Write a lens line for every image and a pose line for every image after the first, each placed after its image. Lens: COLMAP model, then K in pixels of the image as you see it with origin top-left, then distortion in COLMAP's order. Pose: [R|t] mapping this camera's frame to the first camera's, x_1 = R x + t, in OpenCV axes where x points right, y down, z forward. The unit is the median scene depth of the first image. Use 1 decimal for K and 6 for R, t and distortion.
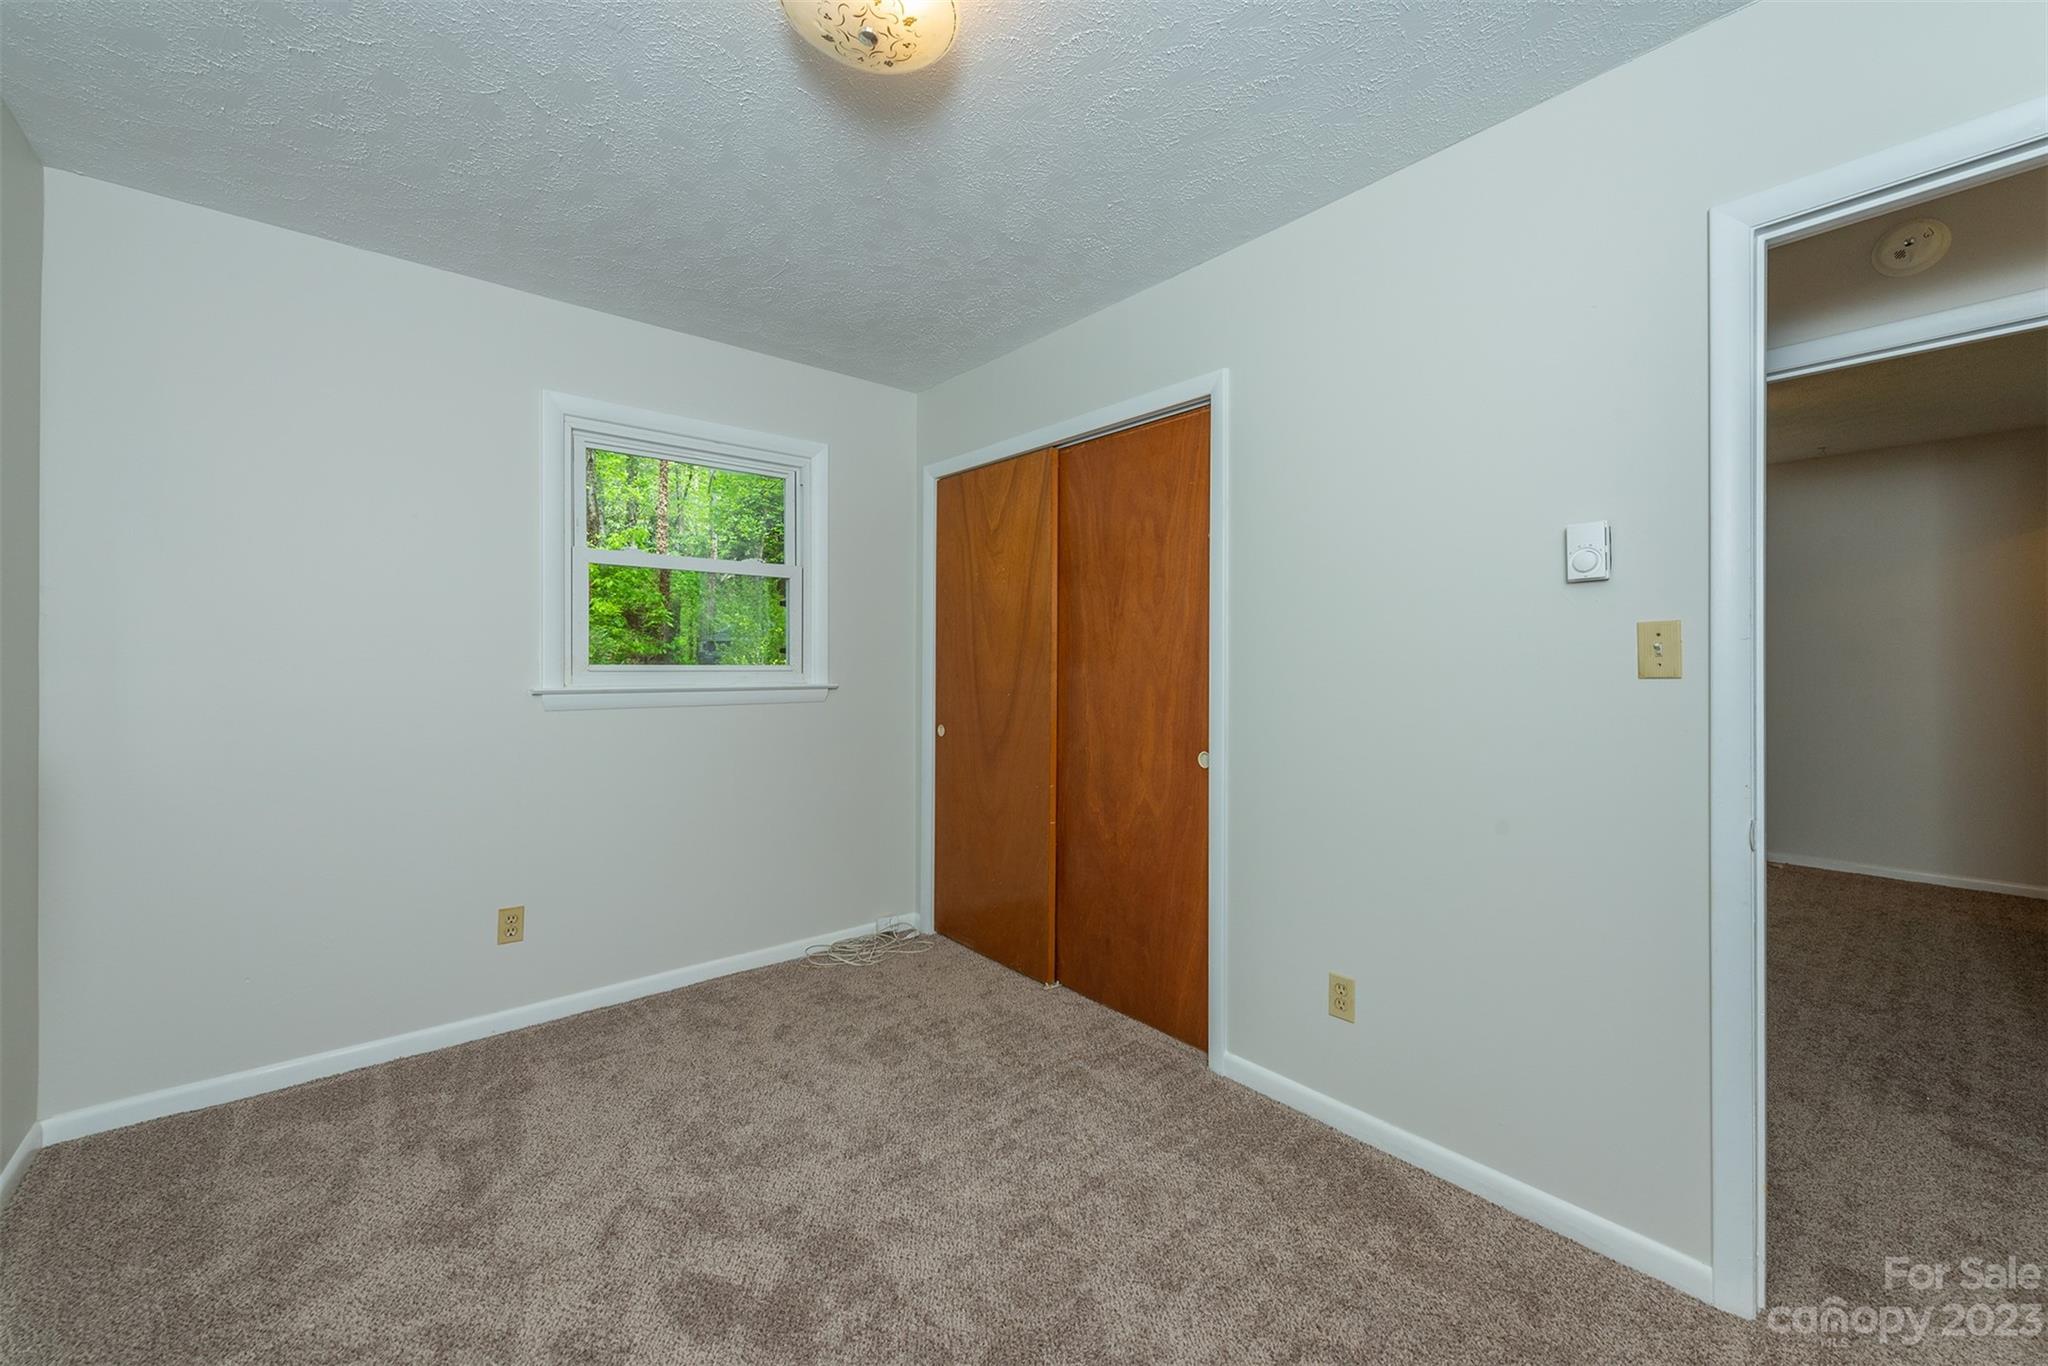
lens RADIAL K [[805.8, 0, 1023.9], [0, 805.8, 672.2], [0, 0, 1]] dist [0.003274, -0.000256]
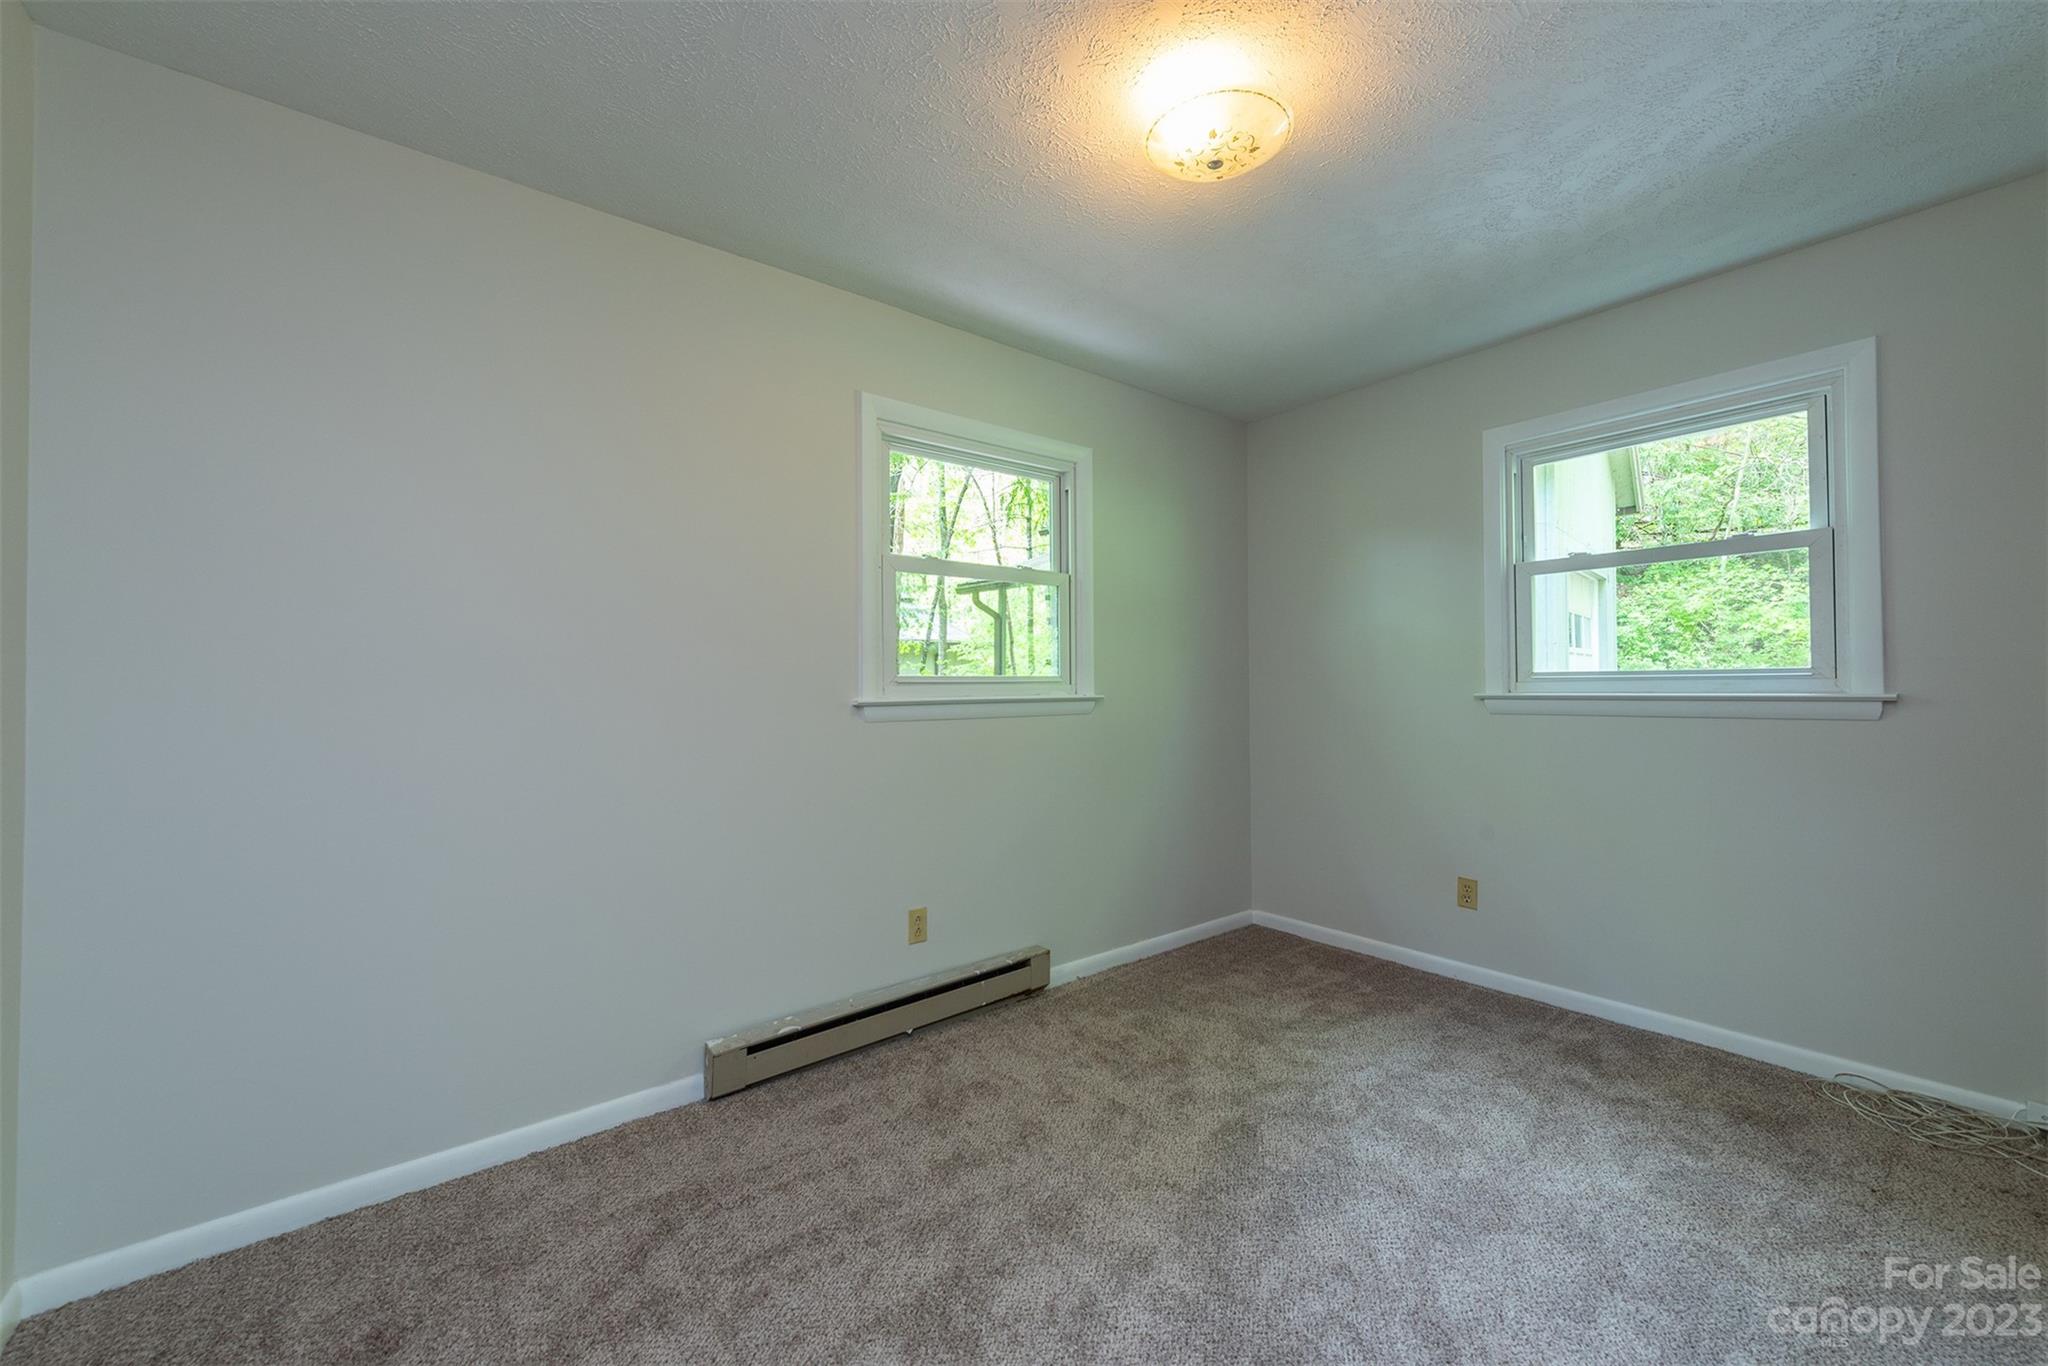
lens RADIAL K [[805.8, 0, 1024.8], [0, 805.8, 674.2], [0, 0, 1]] dist [0.003274, -0.000256]
pose [[-0.040779, -0.009444, -0.999124, 0.552706], [0.006187, 0.999934, -0.009704, -0.000912], [0.999149, -0.006578, -0.040718, 0.382729]]
